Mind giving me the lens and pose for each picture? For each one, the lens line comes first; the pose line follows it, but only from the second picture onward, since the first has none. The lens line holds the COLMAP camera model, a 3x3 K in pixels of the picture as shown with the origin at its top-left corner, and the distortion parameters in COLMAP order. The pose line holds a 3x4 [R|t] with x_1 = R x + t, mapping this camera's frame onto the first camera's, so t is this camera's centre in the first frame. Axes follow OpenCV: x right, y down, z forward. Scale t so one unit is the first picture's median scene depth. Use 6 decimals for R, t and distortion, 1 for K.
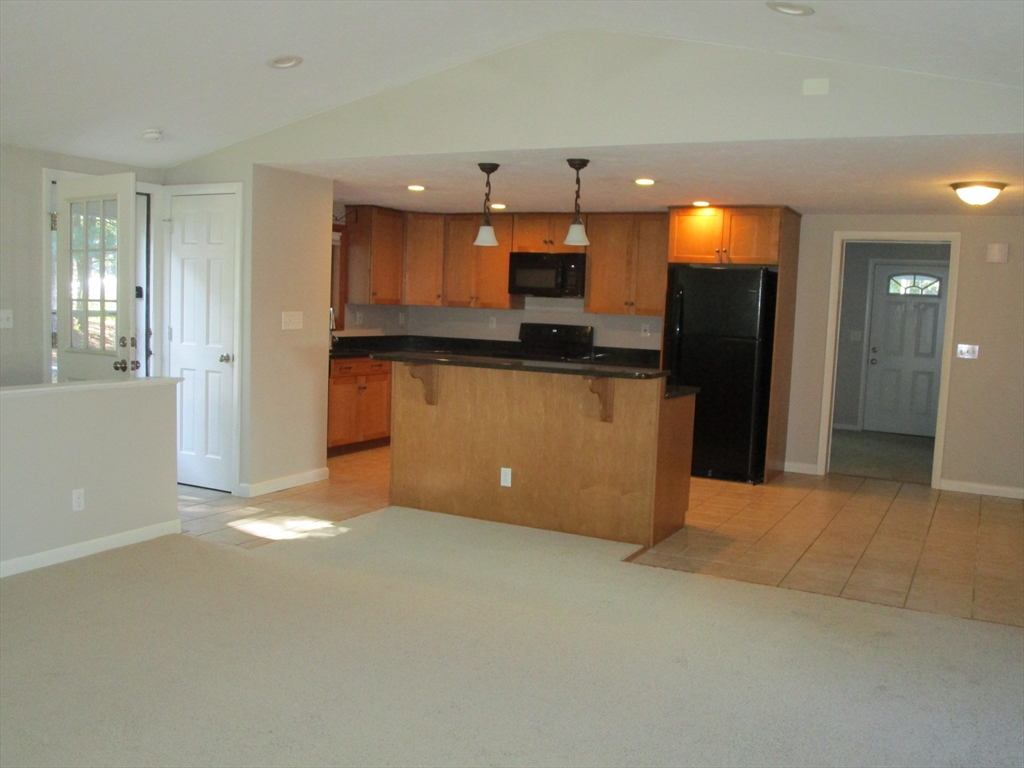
lens RADIAL K [[941.1, 0, 513.0], [0, 941.1, 388.0], [0, 0, 1]] dist [-0.042899, 0.000000]
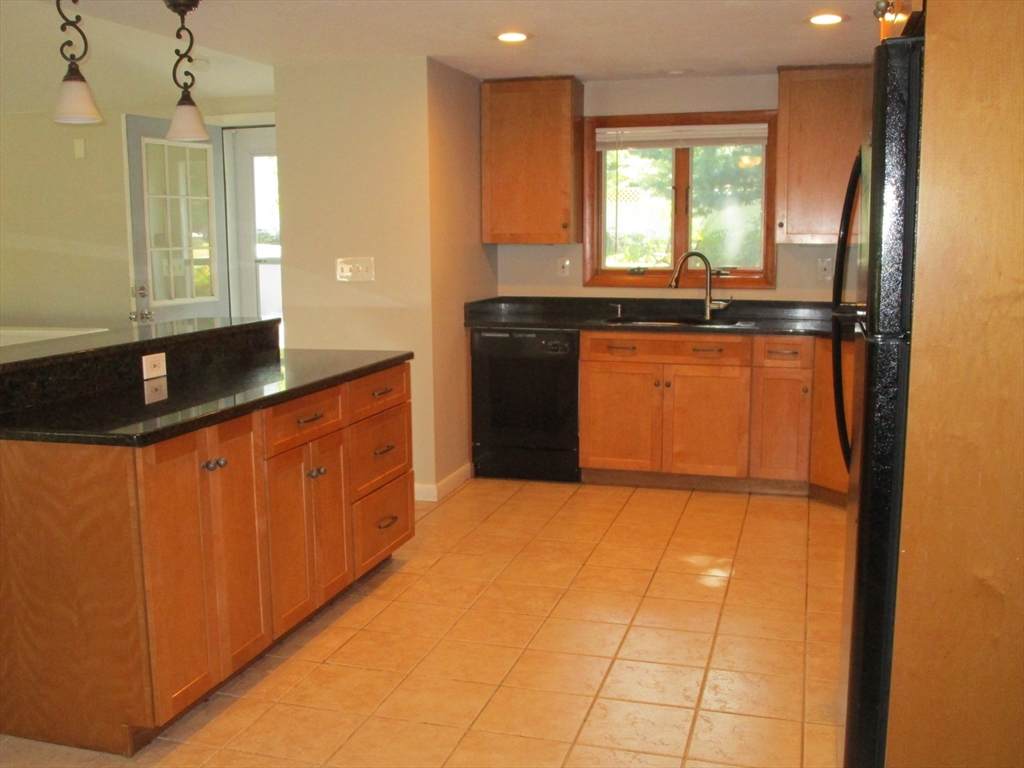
lens RADIAL K [[1042.8, 0, 514.9], [0, 1042.8, 388.4], [0, 0, 1]] dist [-0.025273, 0.000000]
pose [[0.211821, 0.110399, -0.971053, 0.430616], [-0.082775, 0.992056, 0.094730, -0.048485], [0.973797, 0.060313, 0.219277, 0.709450]]
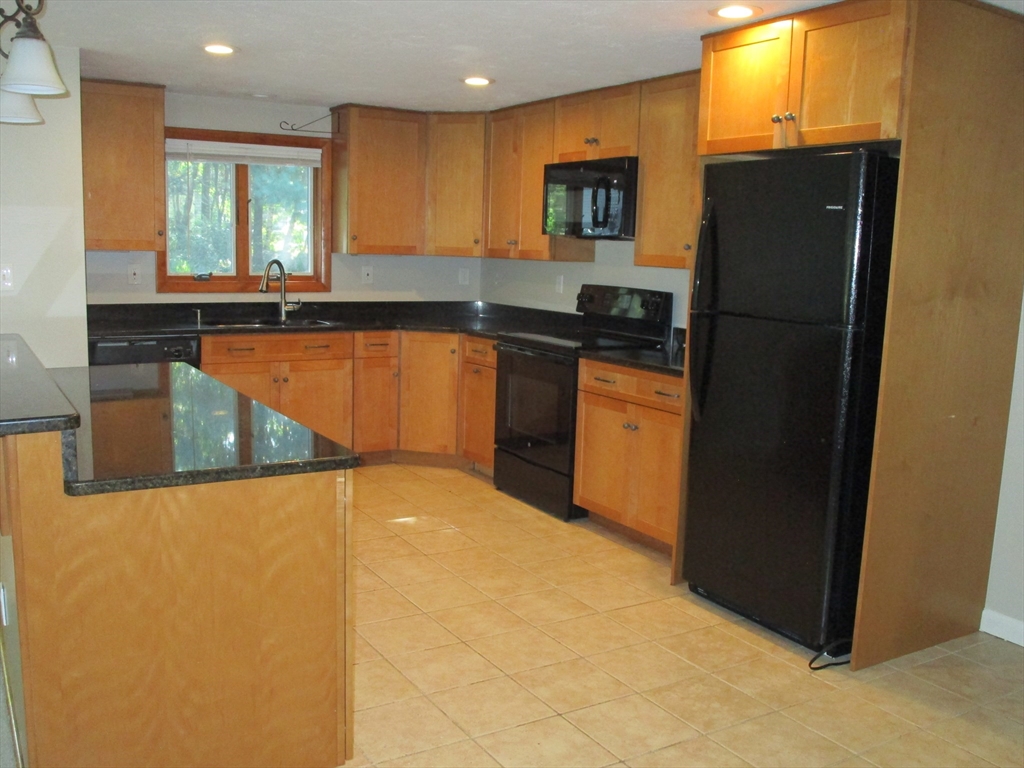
lens RADIAL K [[941.1, 0, 513.3], [0, 941.1, 385.0], [0, 0, 1]] dist [-0.042899, 0.000000]
pose [[0.861893, 0.062482, -0.503226, 0.290316], [-0.045350, 0.997901, 0.046229, -0.031956], [0.505058, -0.017023, 0.862918, 0.481051]]
